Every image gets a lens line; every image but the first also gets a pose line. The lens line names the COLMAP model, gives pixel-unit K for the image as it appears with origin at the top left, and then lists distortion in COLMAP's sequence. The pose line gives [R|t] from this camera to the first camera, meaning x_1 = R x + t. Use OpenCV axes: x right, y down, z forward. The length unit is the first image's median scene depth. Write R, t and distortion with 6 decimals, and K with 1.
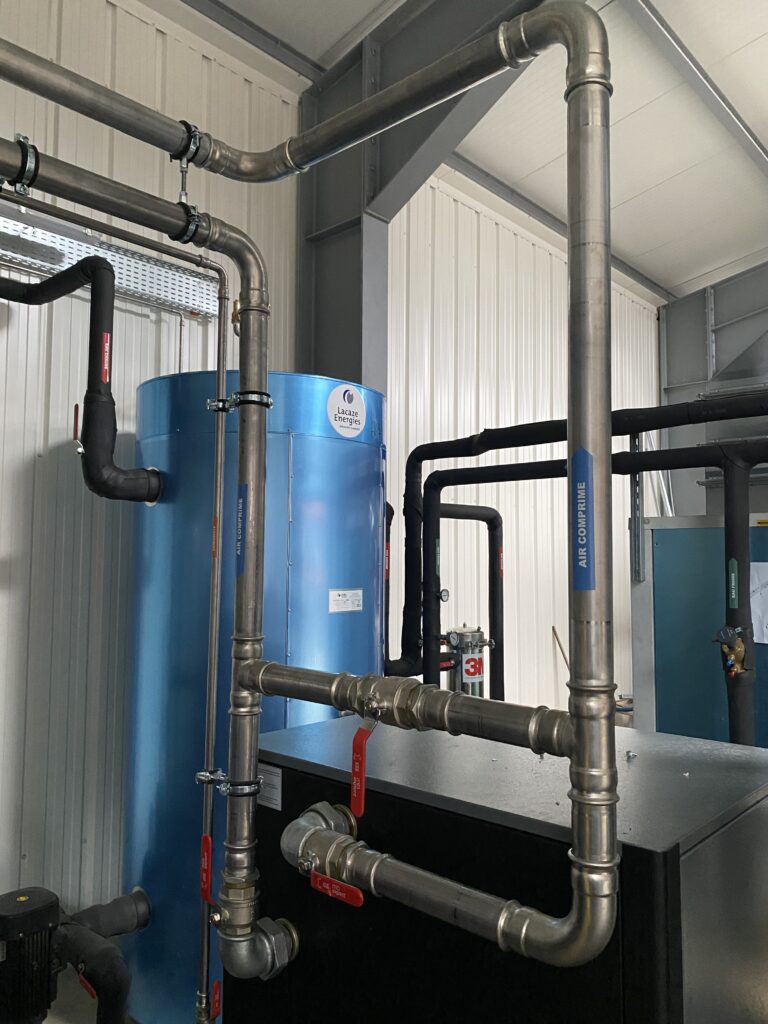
lens RADIAL K [[776.5, 0, 384.7], [0, 776.5, 499.8], [0, 0, 1]] dist [0.001347, -0.019450]
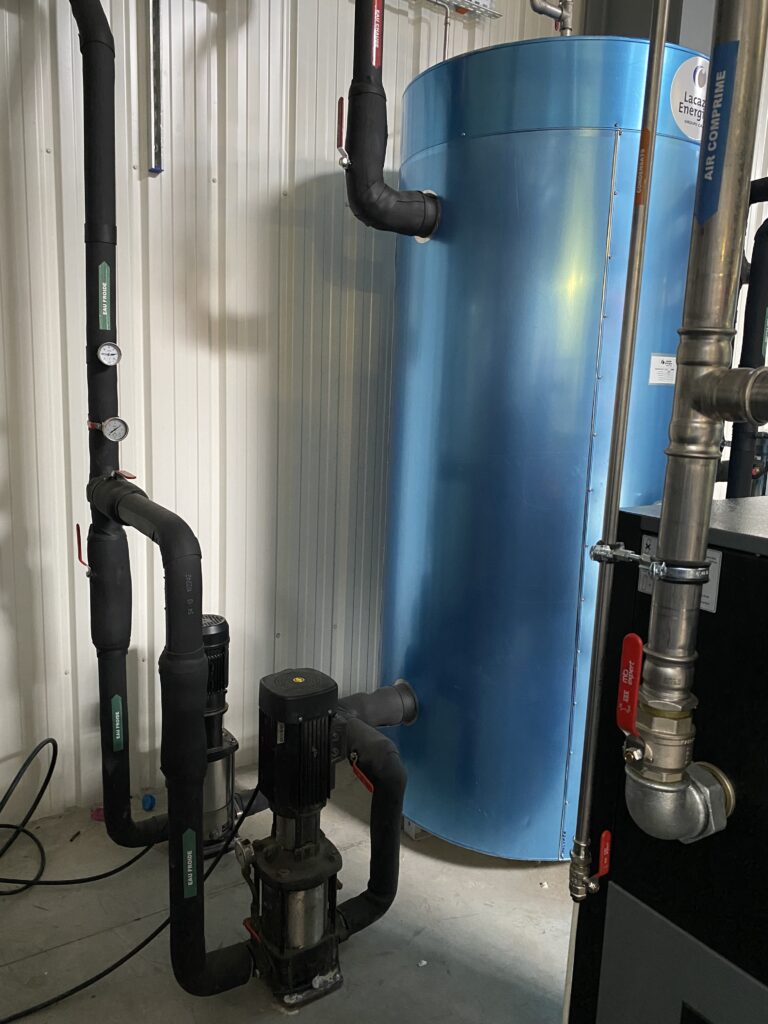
lens RADIAL K [[776.5, 0, 384.0], [0, 776.5, 512.0], [0, 0, 1]] dist [-0.001473, -0.004613]
pose [[0.968432, 0.073317, -0.238254, -0.177350], [-0.014324, 0.970558, 0.240442, 0.116275], [0.248868, -0.229438, 0.940969, 0.236556]]
